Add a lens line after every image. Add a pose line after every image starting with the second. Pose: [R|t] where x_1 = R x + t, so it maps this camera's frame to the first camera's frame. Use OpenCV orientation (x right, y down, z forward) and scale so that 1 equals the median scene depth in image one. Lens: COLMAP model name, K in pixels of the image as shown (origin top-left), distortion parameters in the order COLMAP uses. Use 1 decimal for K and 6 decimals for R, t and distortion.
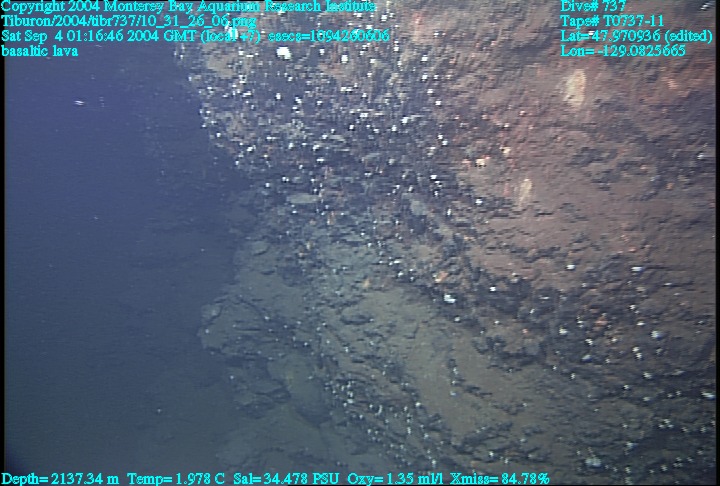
lens RADIAL K [[484.0, 0, 352.3], [0, 484.0, 258.3], [0, 0, 1]] dist [-0.103953, 0.108139]
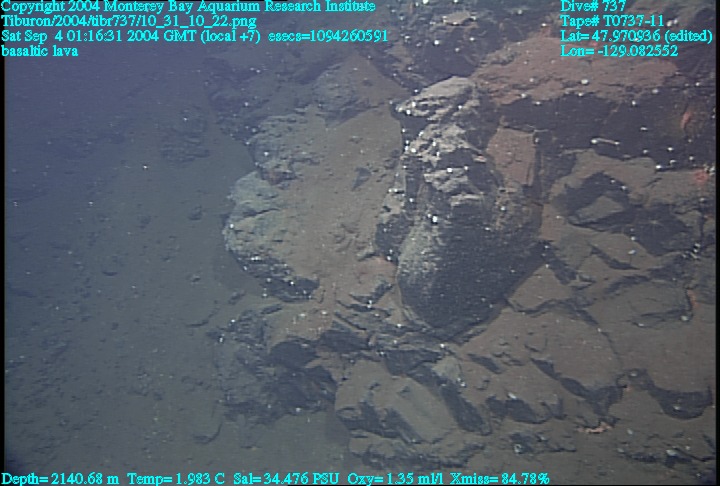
lens RADIAL K [[484.0, 0, 352.3], [0, 484.0, 258.3], [0, 0, 1]] dist [-0.103953, 0.108139]
pose [[0.994506, 0.045666, -0.094198, -0.299898], [-0.053933, 0.994732, -0.087171, 0.674734], [0.089721, 0.091773, 0.991730, 0.509357]]
